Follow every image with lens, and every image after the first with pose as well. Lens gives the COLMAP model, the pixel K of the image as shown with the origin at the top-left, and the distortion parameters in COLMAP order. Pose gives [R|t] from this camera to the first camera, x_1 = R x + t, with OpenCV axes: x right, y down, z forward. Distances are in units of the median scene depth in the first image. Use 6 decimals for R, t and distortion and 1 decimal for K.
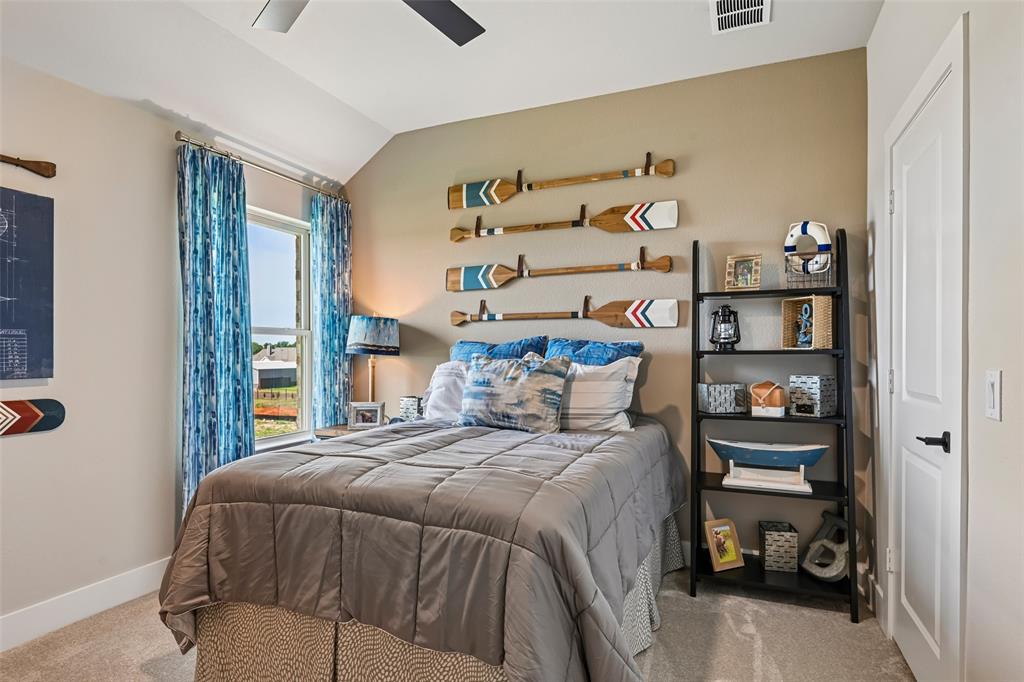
lens RADIAL K [[546.1, 0, 512.5], [0, 546.1, 346.9], [0, 0, 1]] dist [0.003191, 0.000458]
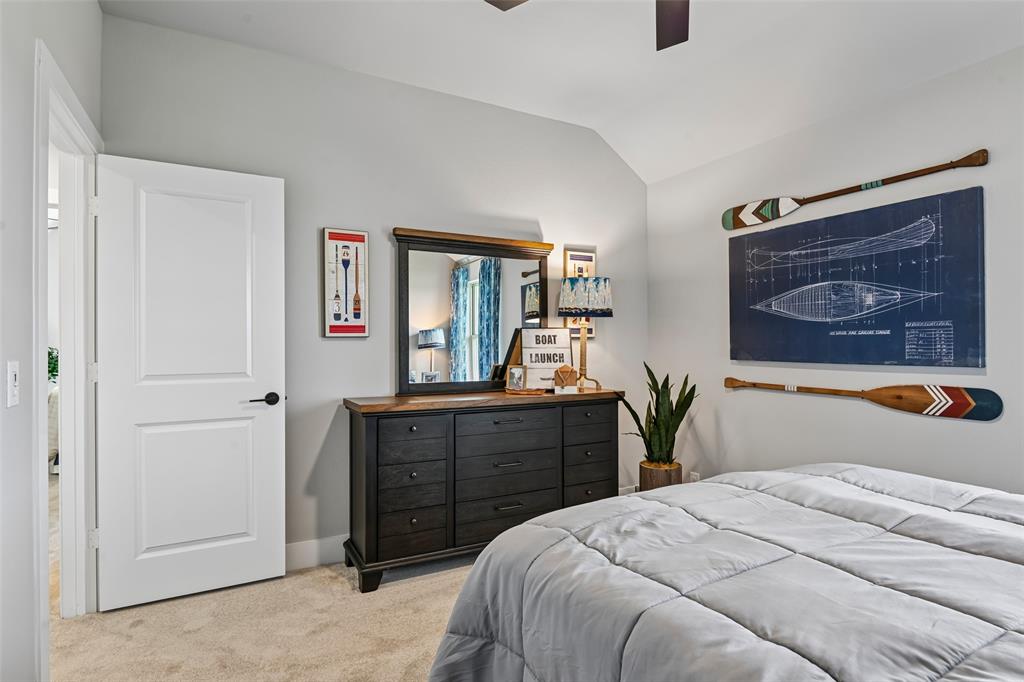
lens RADIAL K [[546.1, 0, 512.8], [0, 546.1, 342.4], [0, 0, 1]] dist [0.003191, 0.000458]
pose [[-0.614527, 0.000842, -0.788895, 0.472385], [0.007095, 0.999965, -0.004459, 0.009302], [0.788864, -0.008338, -0.614512, 0.973343]]
